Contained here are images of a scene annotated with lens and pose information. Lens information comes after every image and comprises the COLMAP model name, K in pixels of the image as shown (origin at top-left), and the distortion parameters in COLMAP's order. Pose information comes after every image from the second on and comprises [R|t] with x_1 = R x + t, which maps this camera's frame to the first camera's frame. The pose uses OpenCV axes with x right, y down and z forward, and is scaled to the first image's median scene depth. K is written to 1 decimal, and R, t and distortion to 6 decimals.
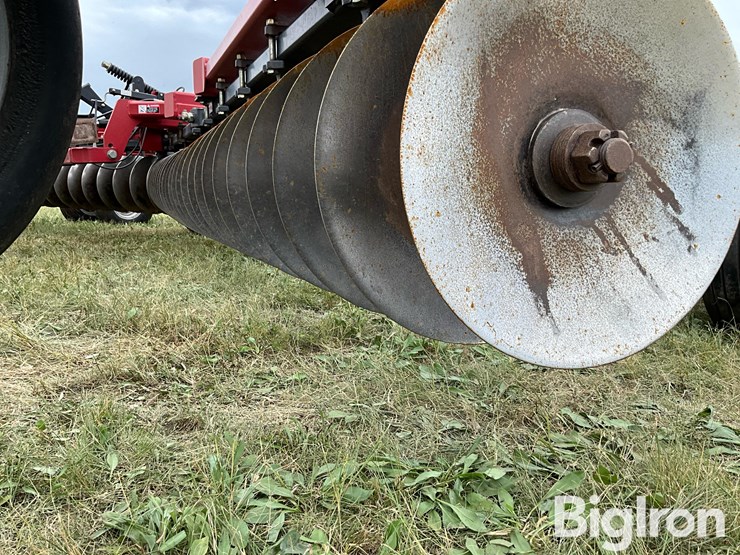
lens RADIAL K [[615.5, 0, 370.0], [0, 615.5, 277.5], [0, 0, 1]] dist [0.029820, -0.055359]
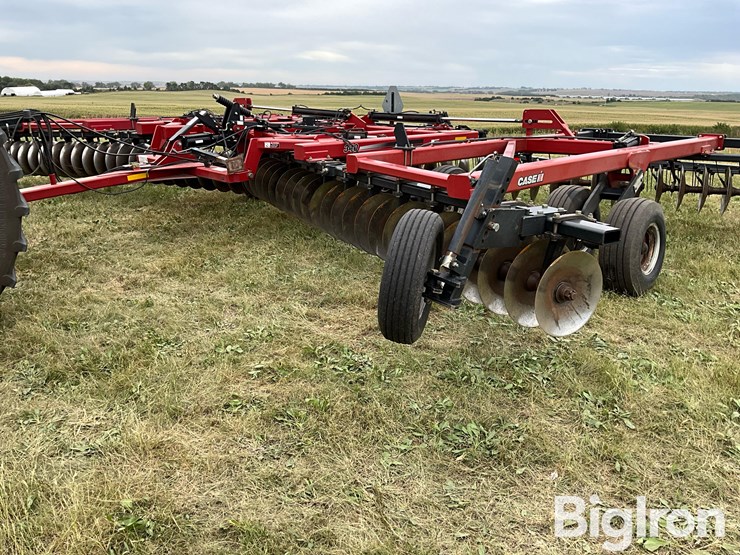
lens RADIAL K [[608.8, 0, 370.0], [0, 608.8, 277.5], [0, 0, 1]] dist [0.107290, -0.219999]
pose [[0.994008, -0.037993, 0.102490, -1.100567], [0.020444, 0.985723, 0.167130, -0.762953], [-0.107377, -0.164033, 0.980593, -2.317717]]
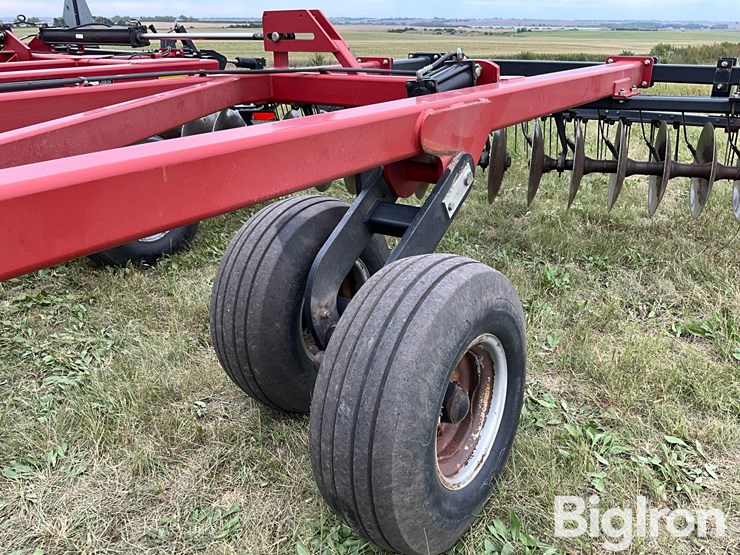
lens RADIAL K [[615.5, 0, 370.0], [0, 615.5, 277.5], [0, 0, 1]] dist [0.029820, -0.055359]
pose [[0.970155, -0.109261, 0.216475, 0.976172], [0.049247, 0.962908, 0.265298, -0.899845], [-0.237432, -0.246719, 0.939551, 0.812452]]
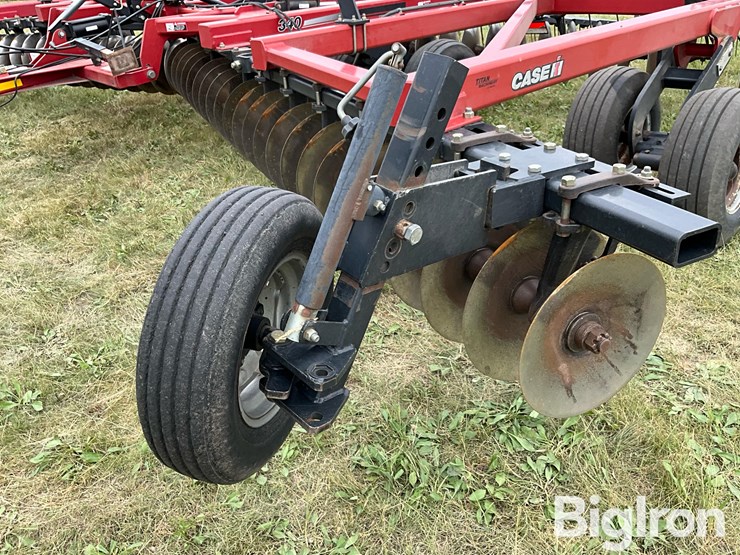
lens RADIAL K [[615.5, 0, 370.0], [0, 615.5, 277.5], [0, 0, 1]] dist [0.029820, -0.055359]
pose [[0.995528, -0.091809, 0.022229, -0.334746], [0.078060, 0.932085, 0.353729, -0.855314], [-0.053195, -0.350412, 0.935084, -0.688471]]
